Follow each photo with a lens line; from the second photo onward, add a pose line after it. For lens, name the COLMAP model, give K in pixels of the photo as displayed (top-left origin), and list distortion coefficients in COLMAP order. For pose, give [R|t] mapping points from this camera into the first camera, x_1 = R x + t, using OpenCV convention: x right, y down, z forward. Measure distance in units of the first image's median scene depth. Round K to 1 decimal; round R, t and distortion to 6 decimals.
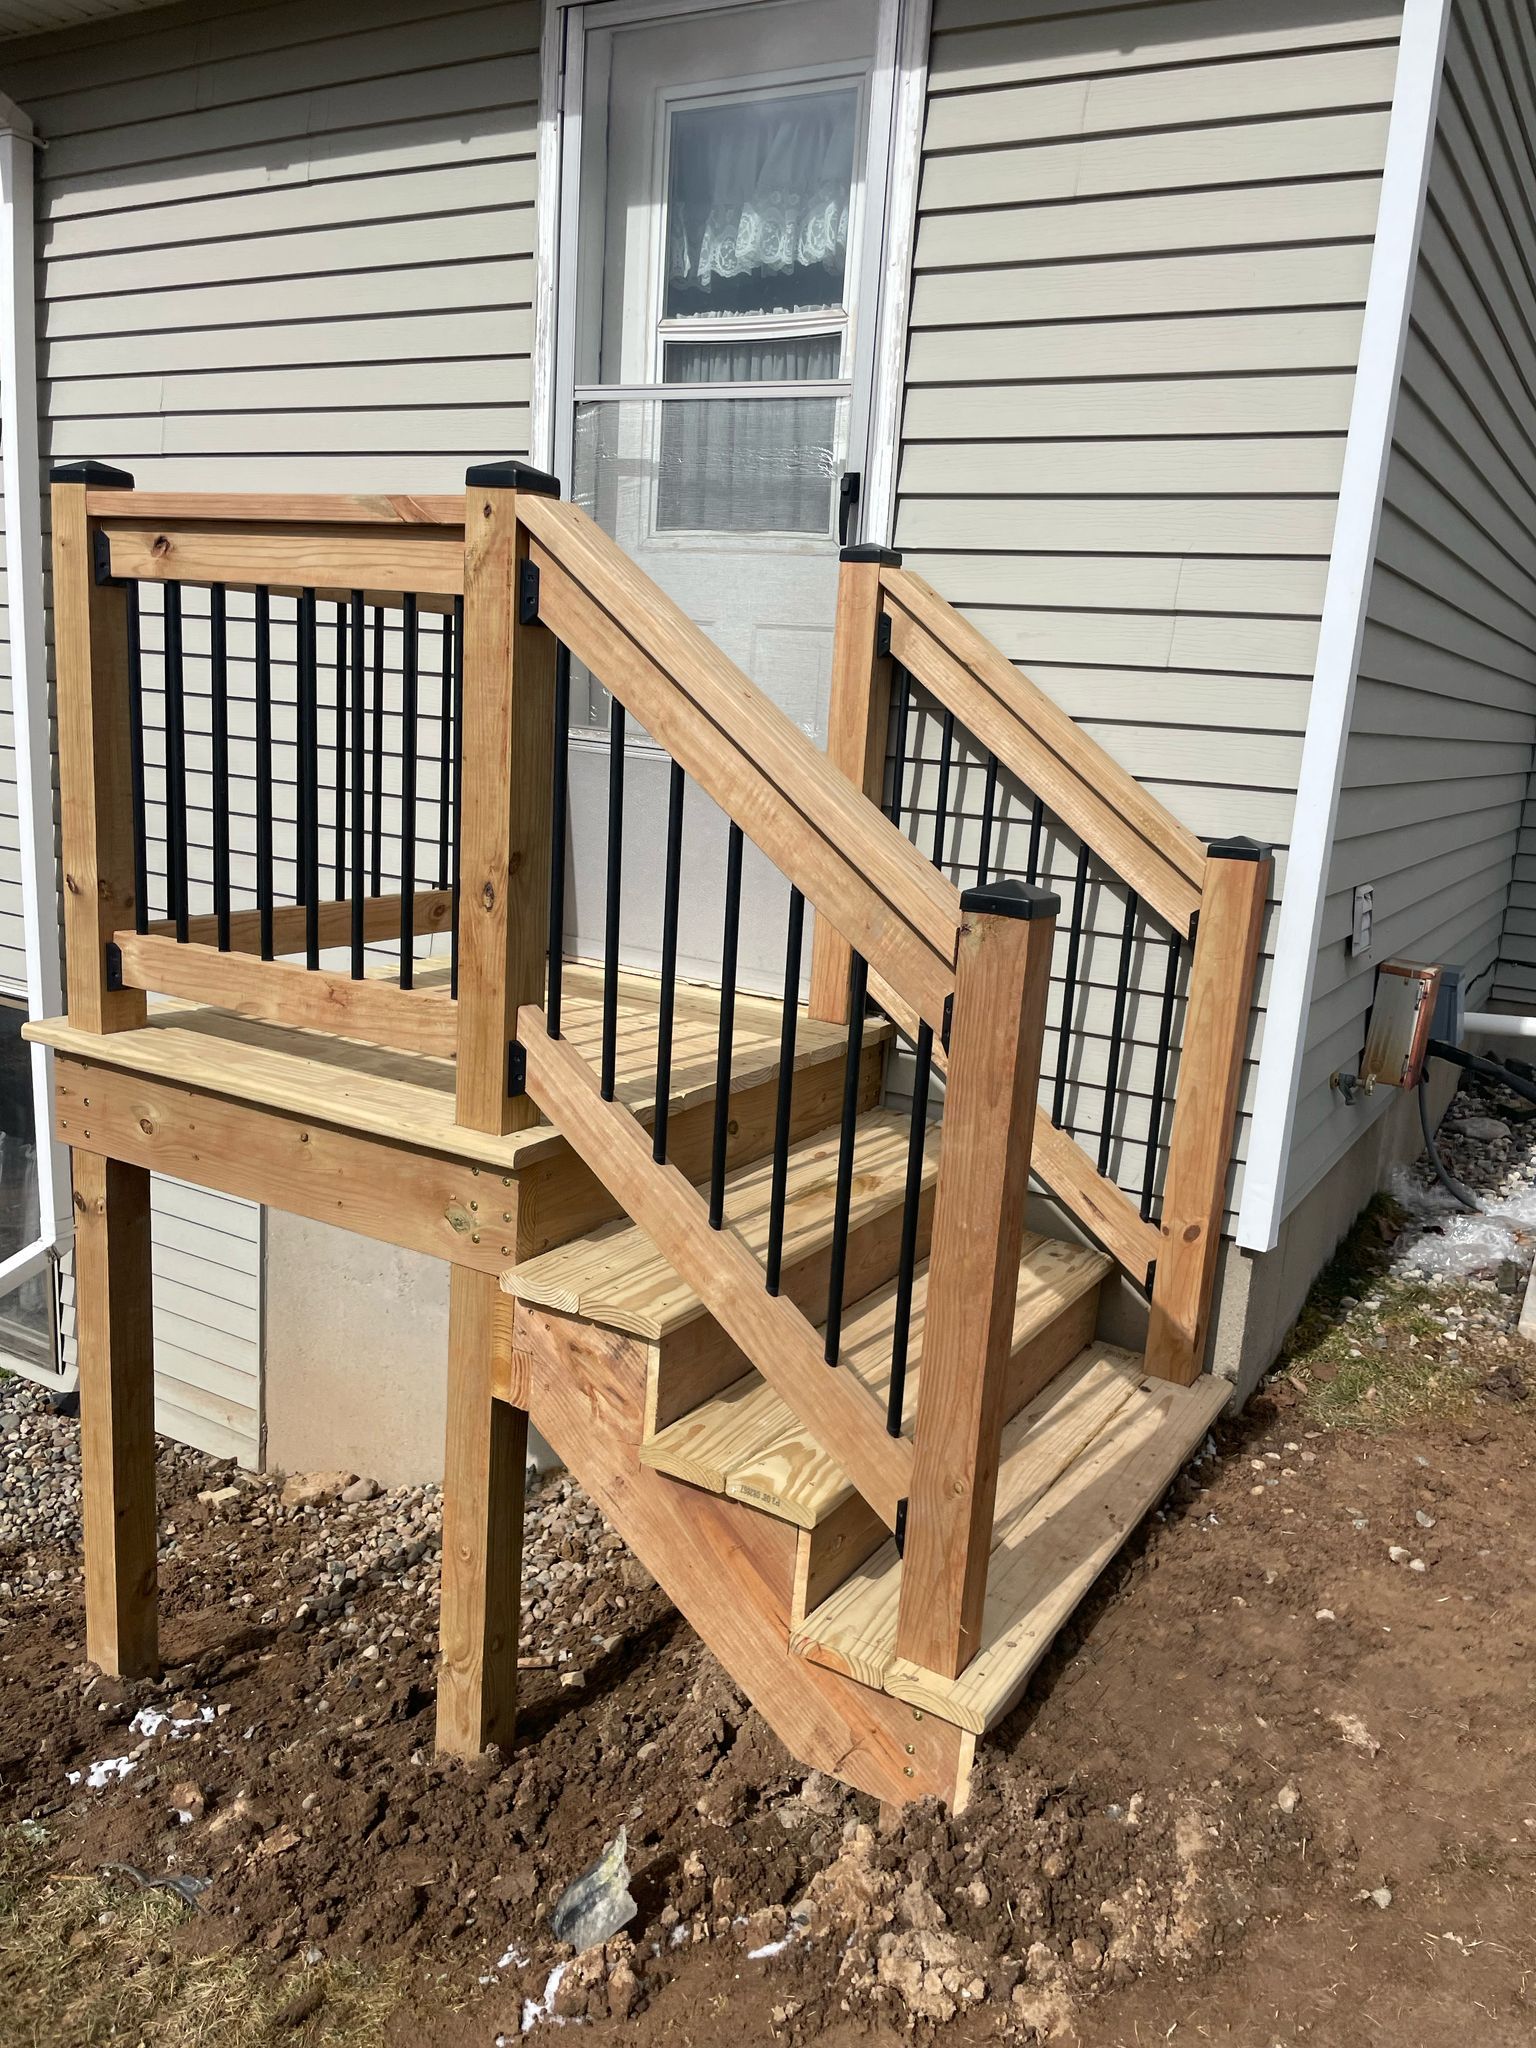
lens RADIAL K [[1555.8, 0, 774.4], [0, 1555.8, 1042.0], [0, 0, 1]] dist [0.035504, -0.012469]
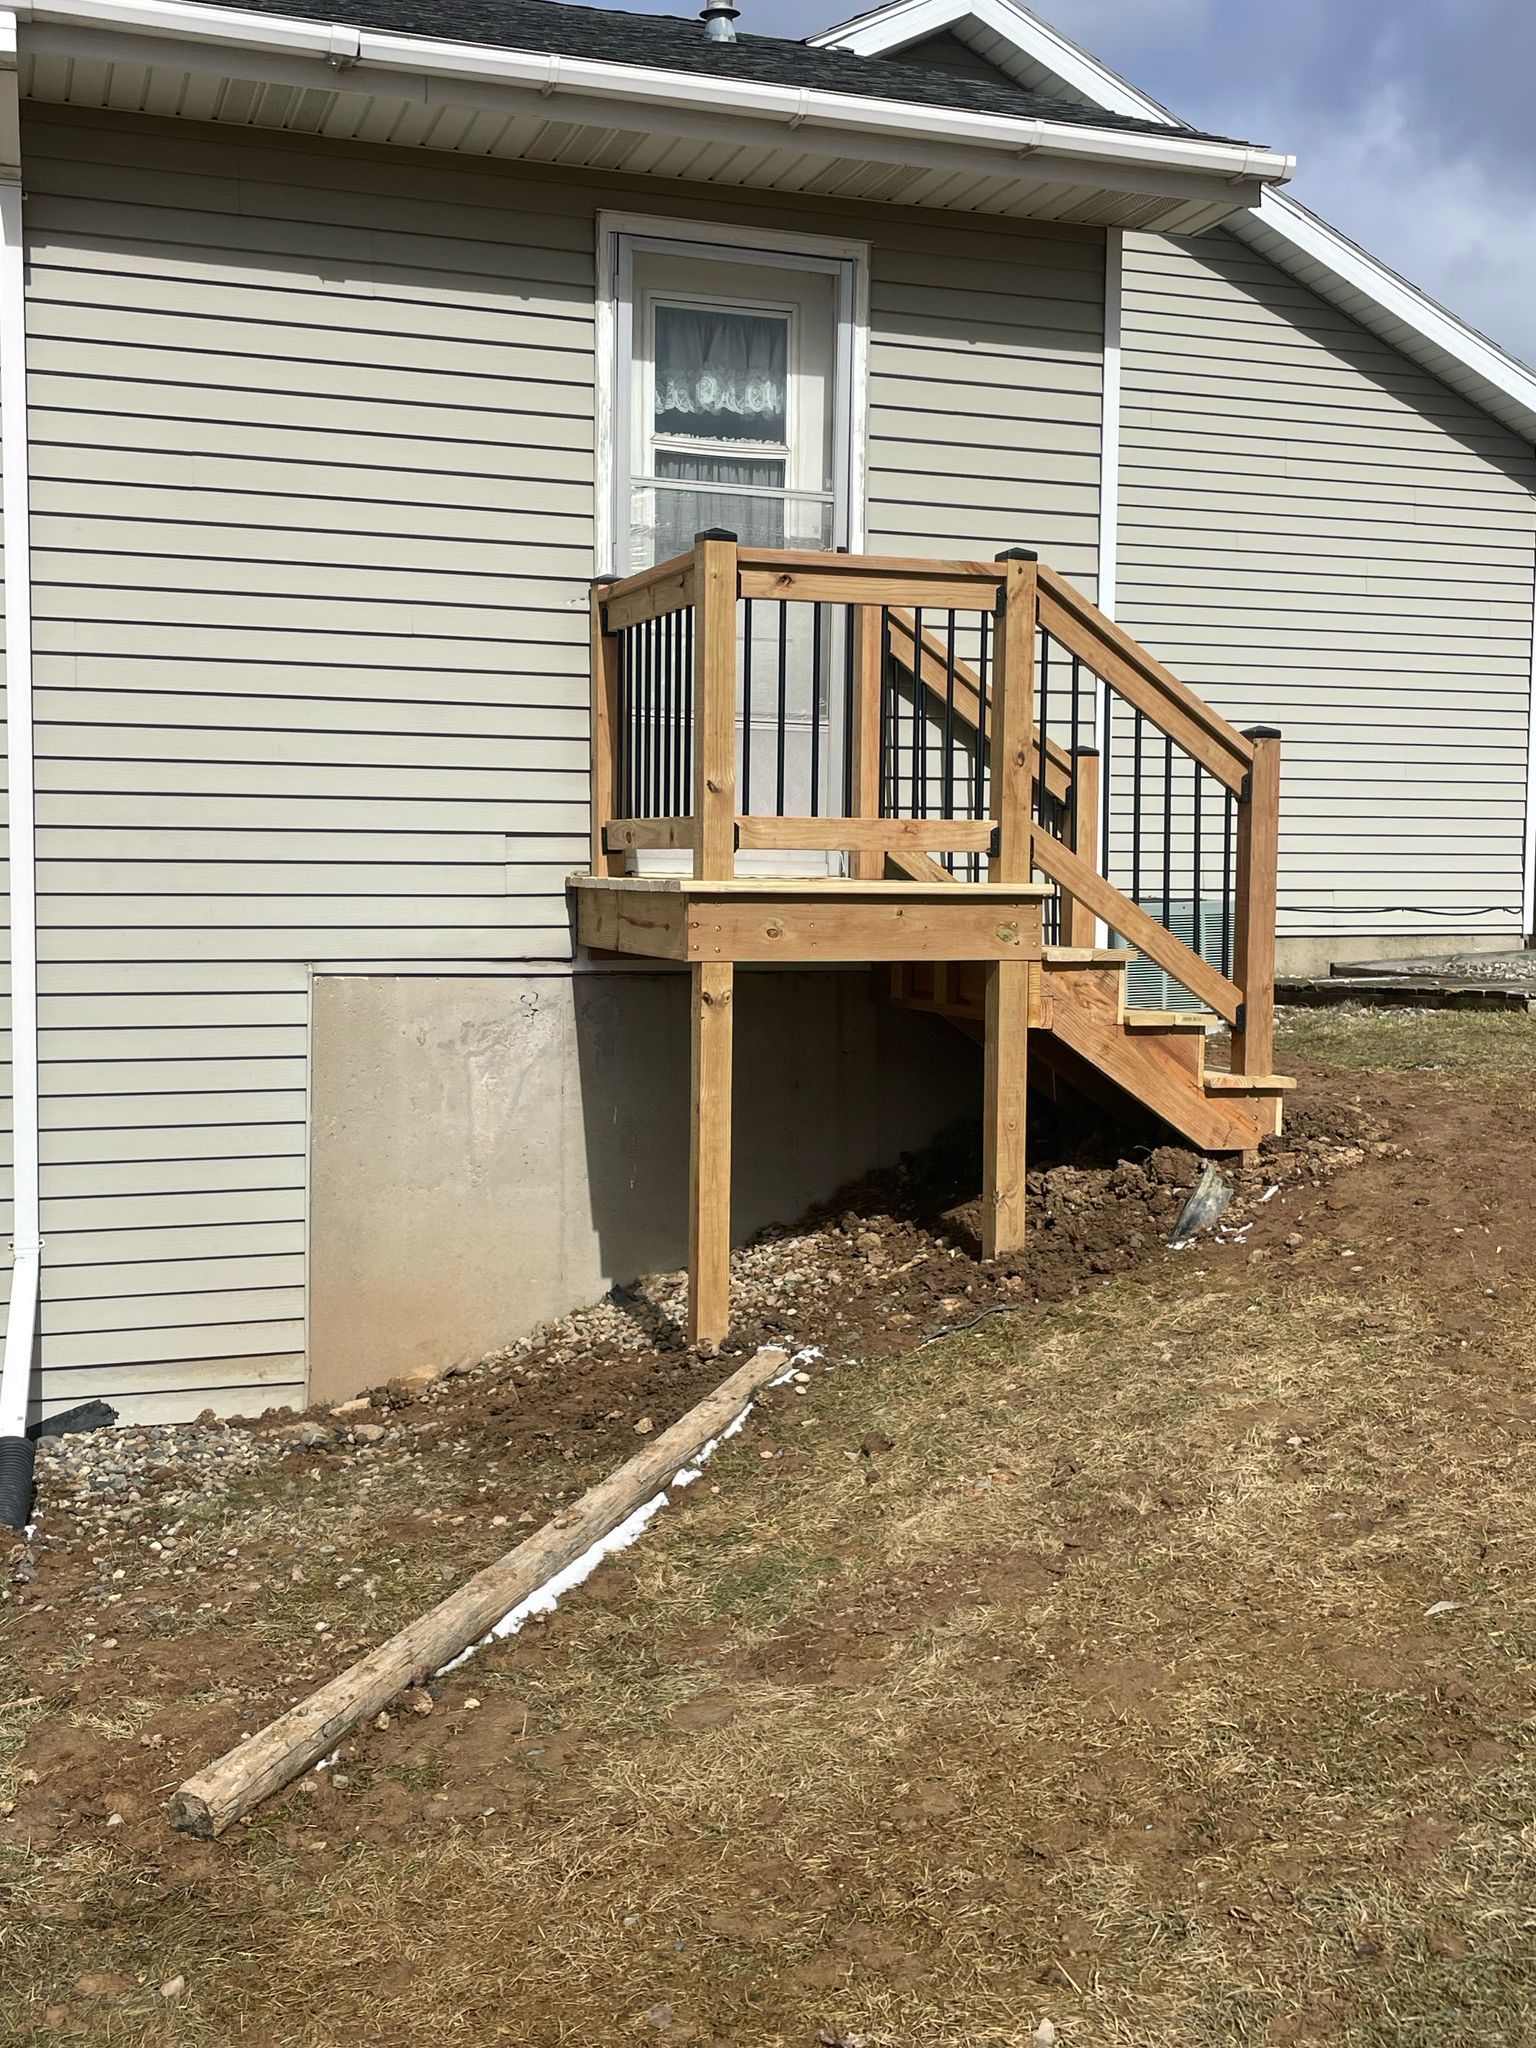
lens RADIAL K [[2141.3, 0, 726.2], [0, 2141.3, 1012.8], [0, 0, 1]] dist [0.091946, 0.000000]
pose [[0.661623, -0.111916, 0.741438, -1.857263], [0.197746, 0.979837, -0.028558, 0.168010], [-0.723292, 0.165511, 0.670414, -0.375331]]
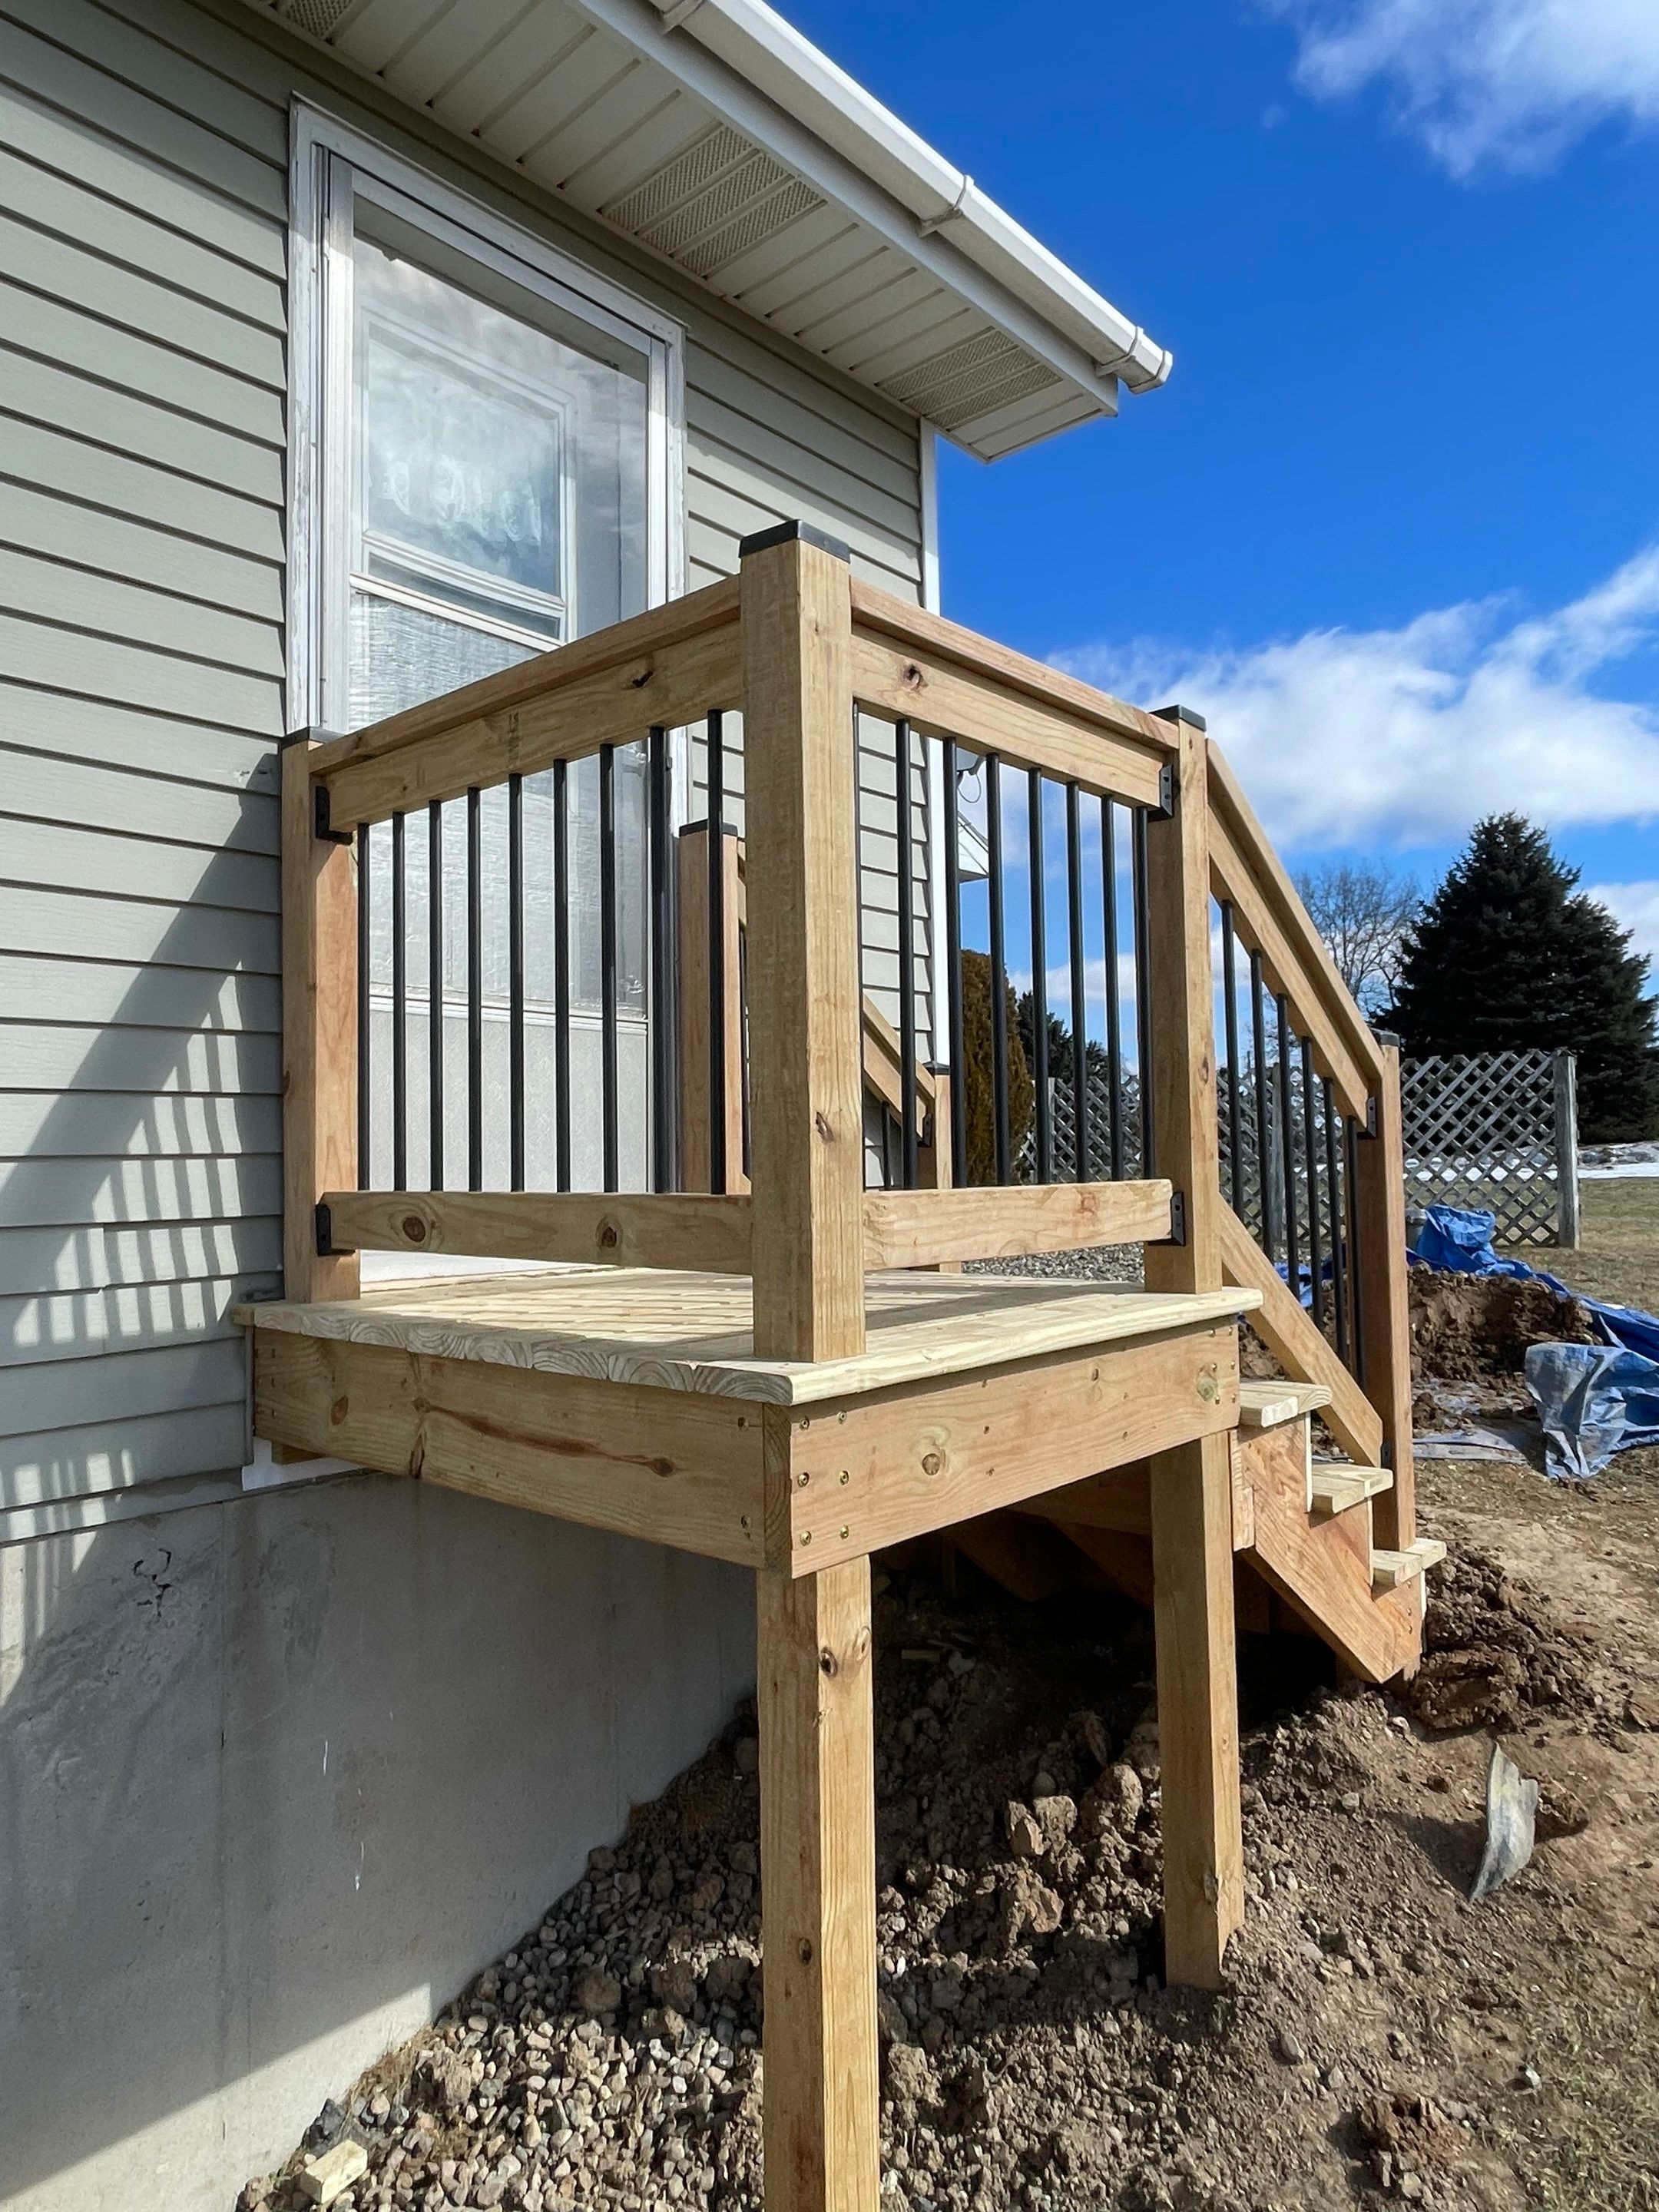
lens RADIAL K [[1381.0, 0, 802.1], [0, 1381.0, 1081.9], [0, 0, 1]] dist [-0.010893, 0.002690]
pose [[0.212220, -0.020961, 0.976997, -0.900180], [0.243124, 0.969467, -0.032011, -0.092533], [-0.946495, 0.244325, 0.210837, 0.797781]]
